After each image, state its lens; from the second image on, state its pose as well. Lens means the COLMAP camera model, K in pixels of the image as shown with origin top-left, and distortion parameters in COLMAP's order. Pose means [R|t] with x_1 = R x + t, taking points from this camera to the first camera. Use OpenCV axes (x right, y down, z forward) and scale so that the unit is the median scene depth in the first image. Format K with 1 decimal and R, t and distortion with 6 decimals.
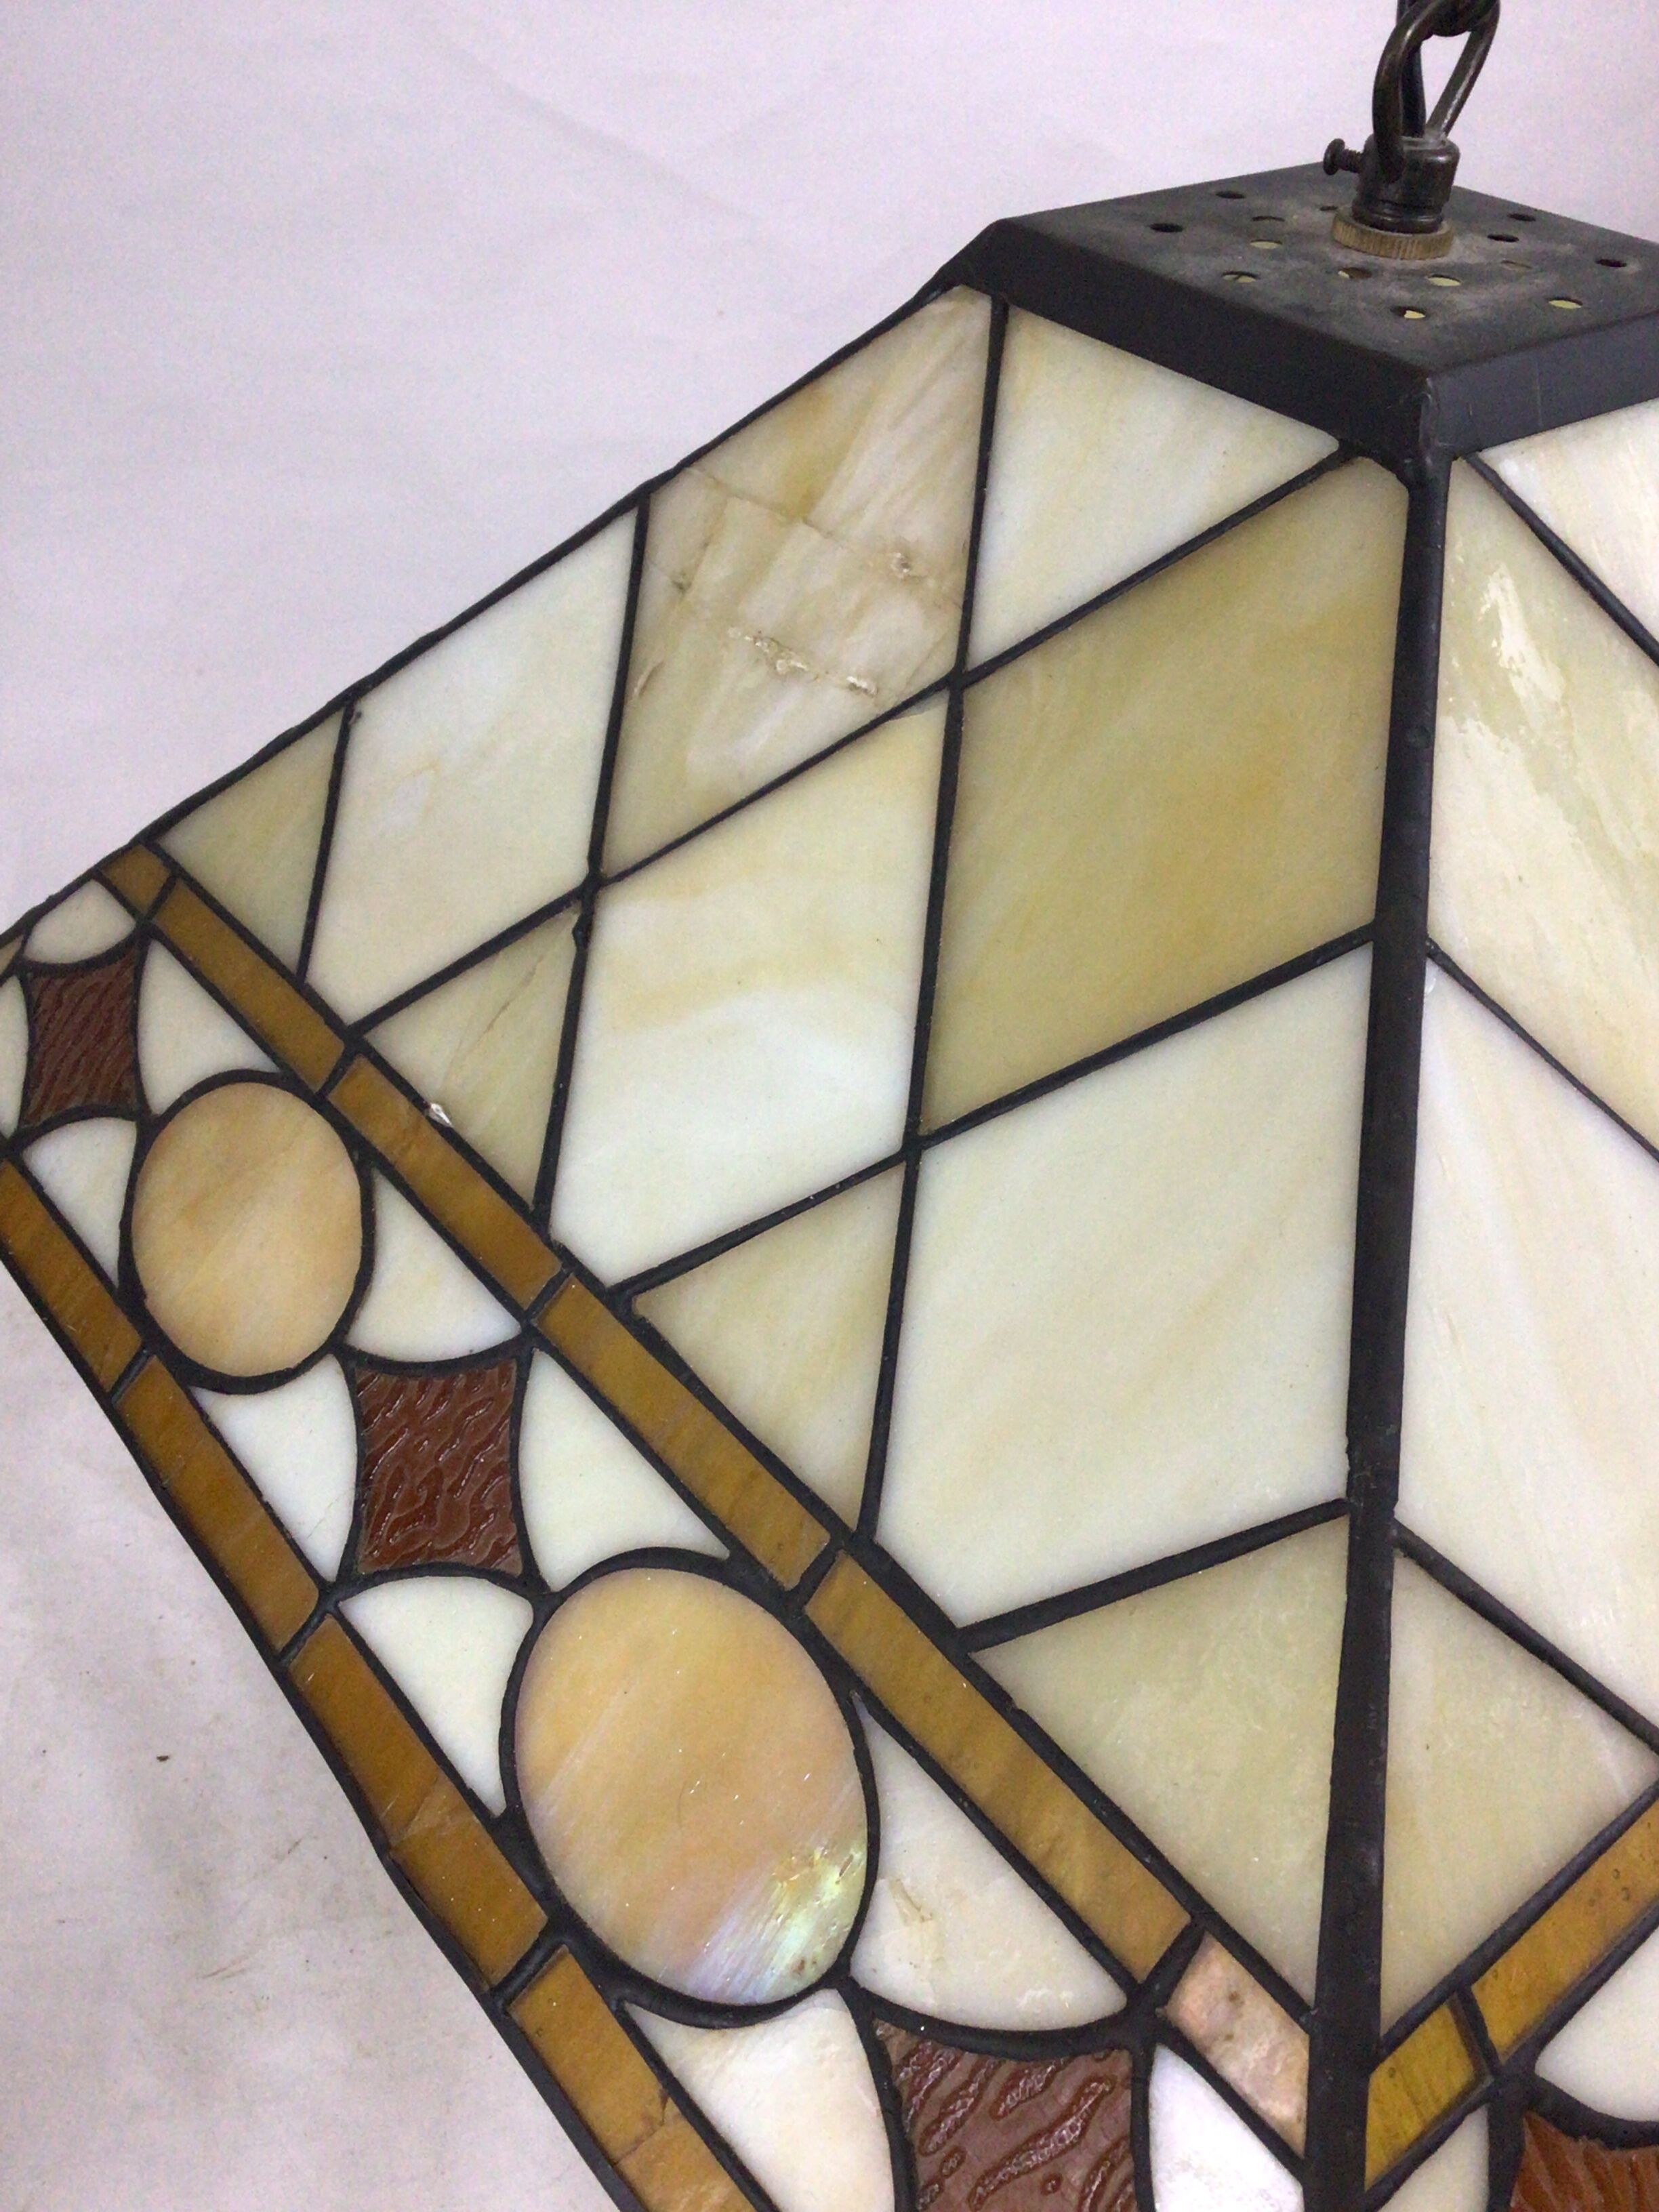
lens RADIAL K [[2018.6, 0, 853.6], [0, 2018.6, 1089.4], [0, 0, 1]] dist [0.122322, -0.264309]
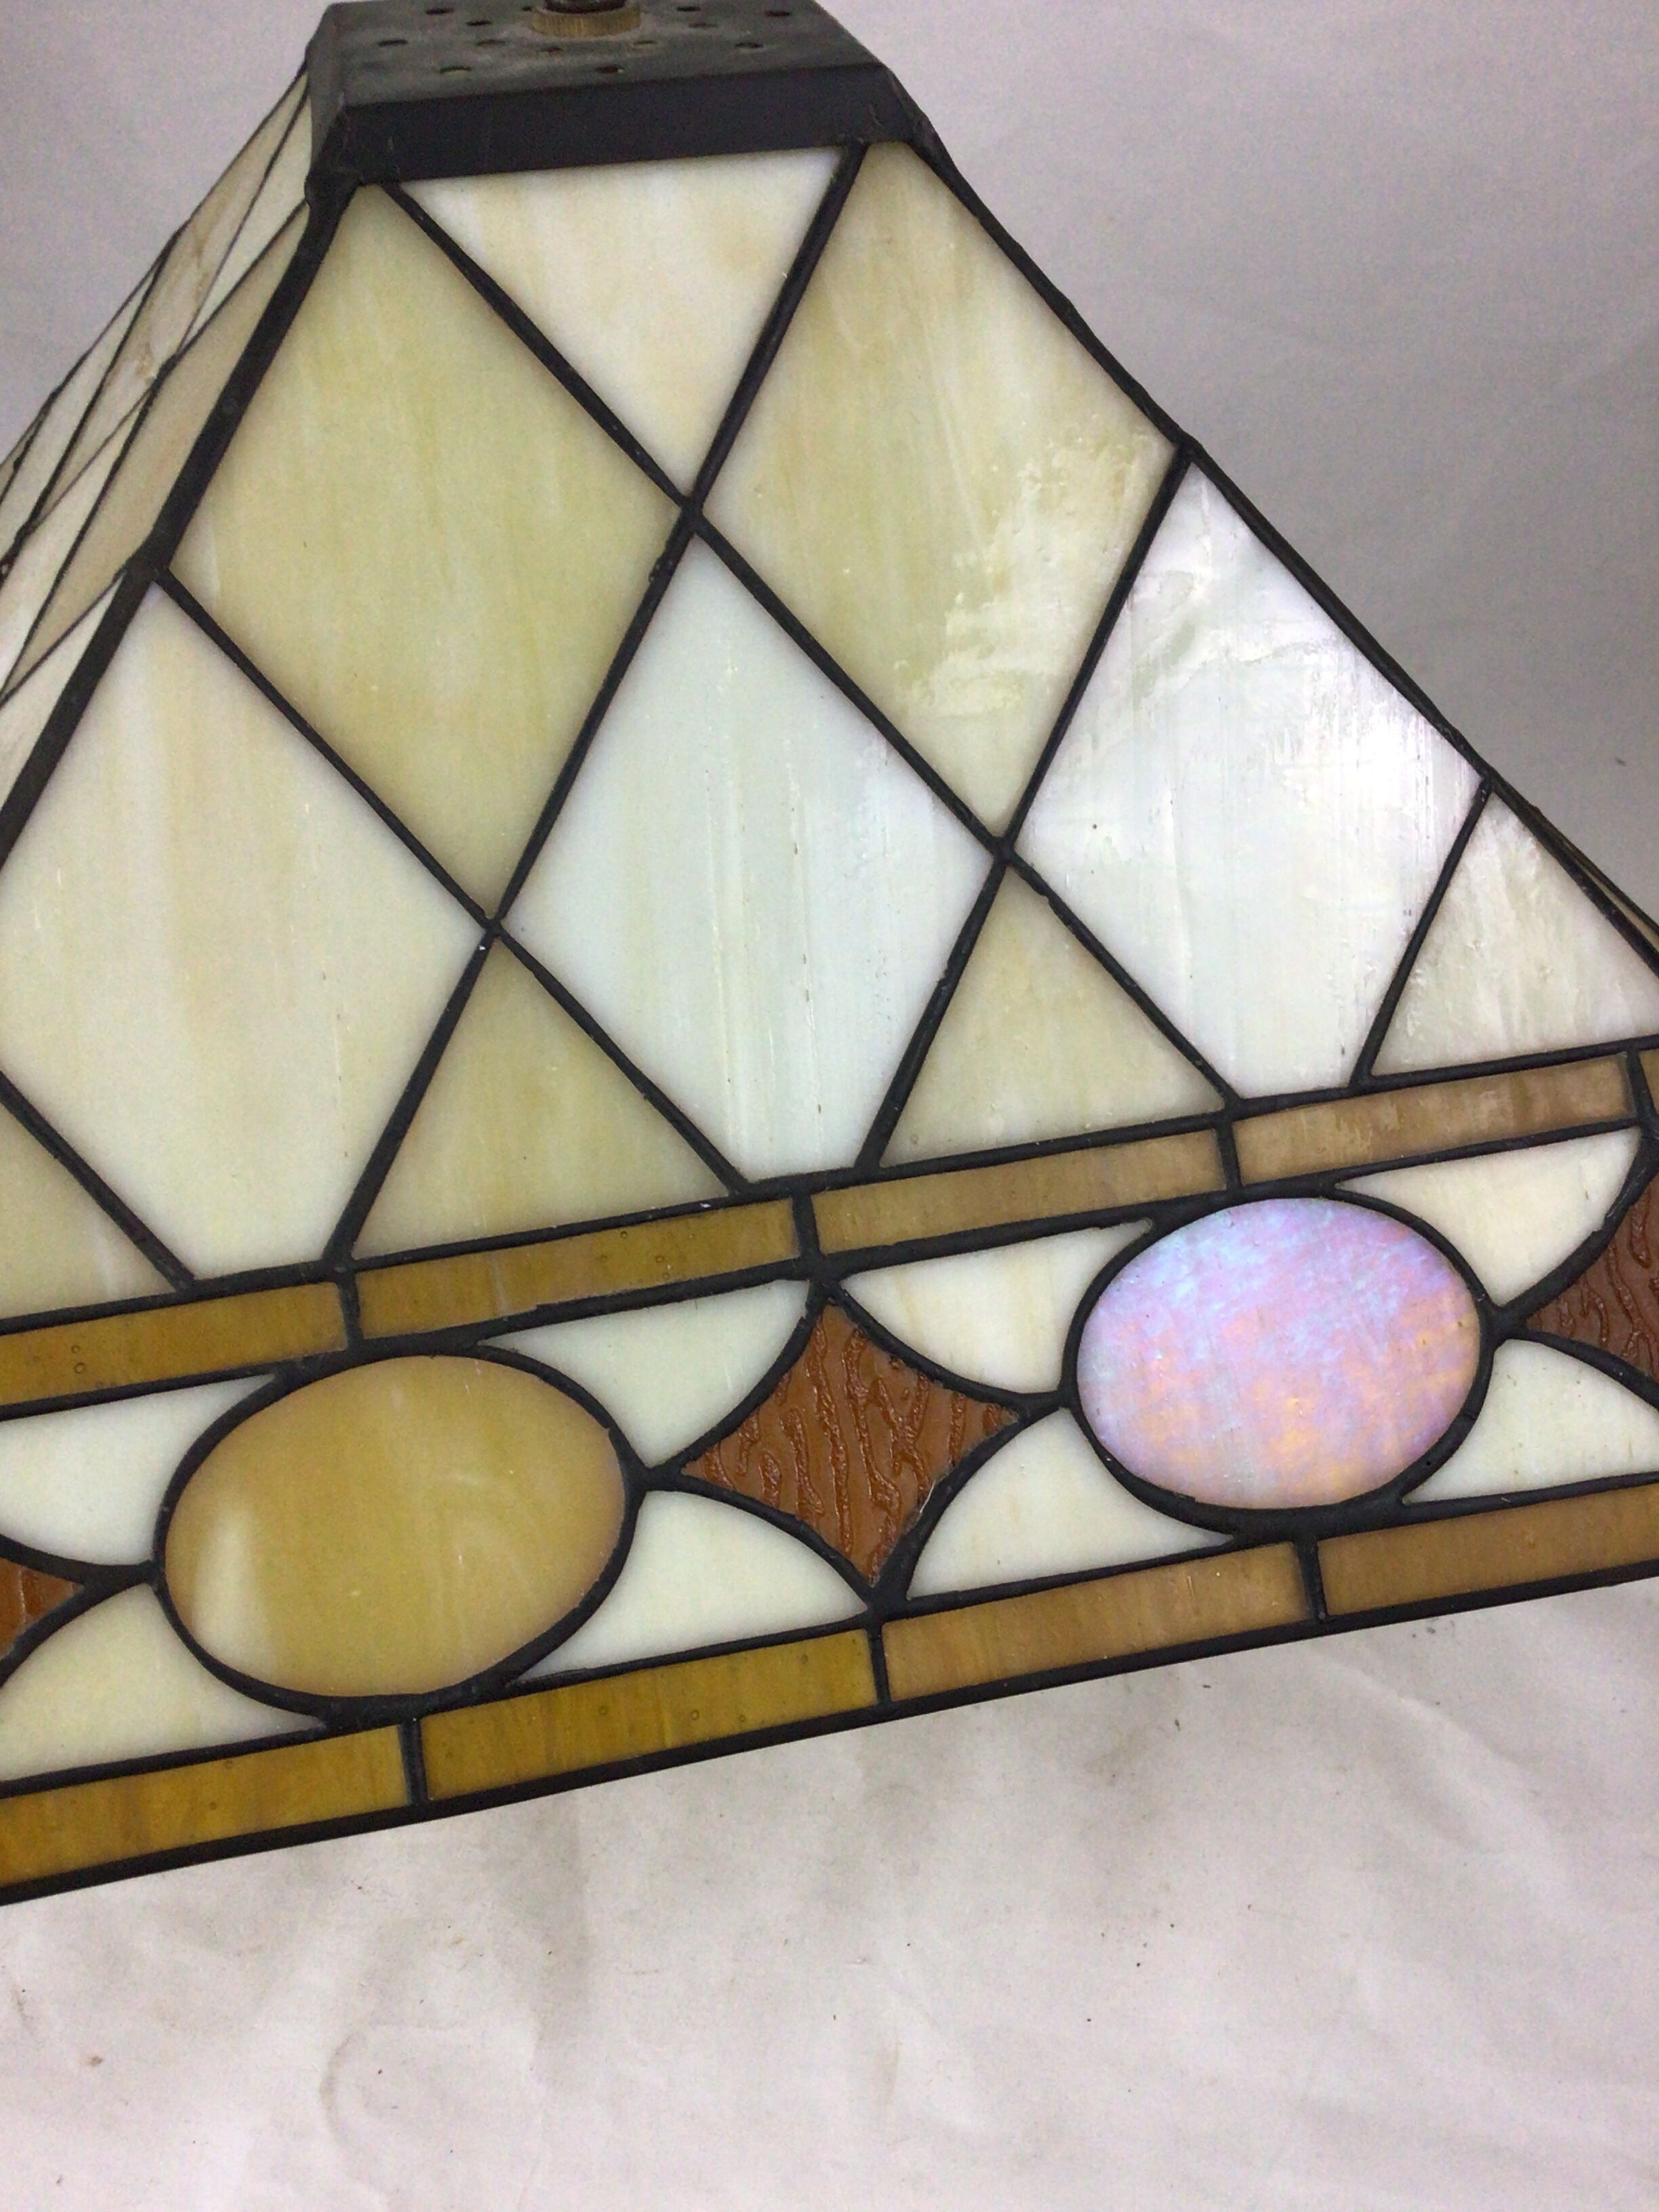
lens RADIAL K [[2018.6, 0, 853.6], [0, 2018.6, 1089.4], [0, 0, 1]] dist [0.122322, -0.264309]
pose [[0.437368, -0.606187, 0.664263, -0.735989], [0.596973, 0.748141, 0.289669, -0.216409], [-0.672556, 0.269856, 0.689091, 0.288728]]
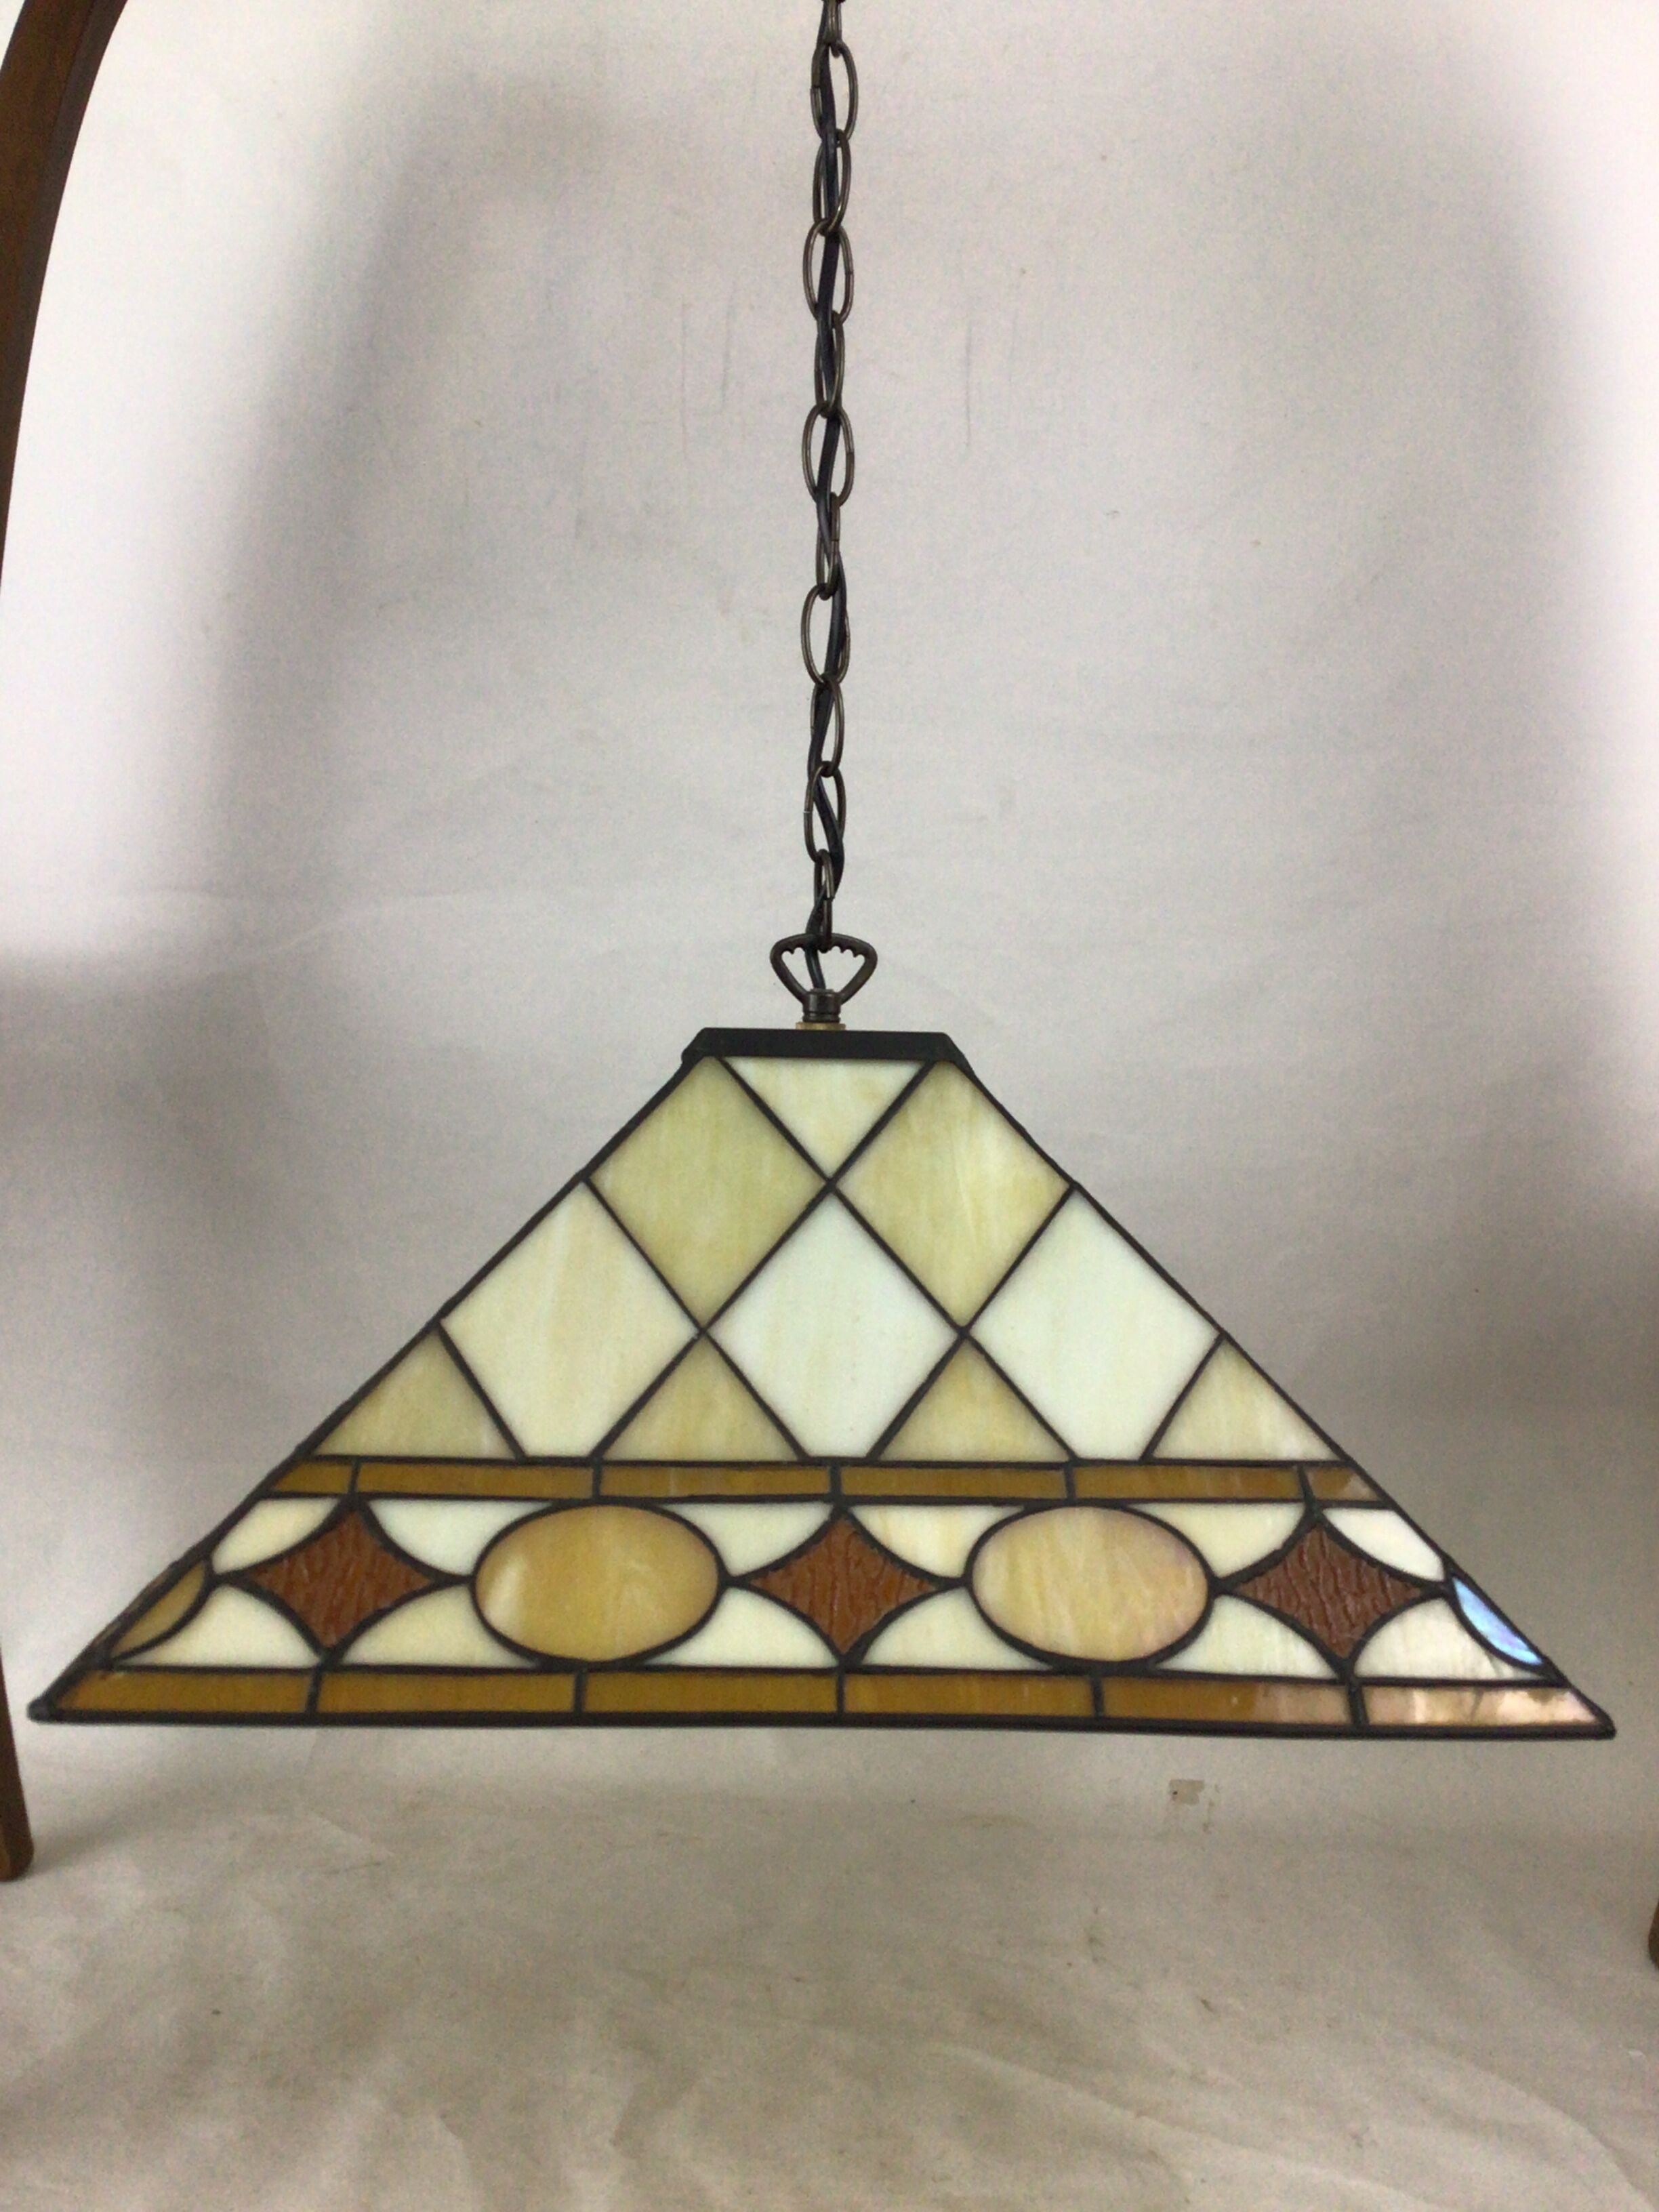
lens RADIAL K [[2018.6, 0, 853.6], [0, 2018.6, 1089.4], [0, 0, 1]] dist [0.122322, -0.264309]
pose [[0.571878, -0.023573, 0.820000, -1.619811], [0.514653, 0.788712, -0.336252, 0.439729], [-0.638818, 0.614311, 0.463178, -0.084018]]
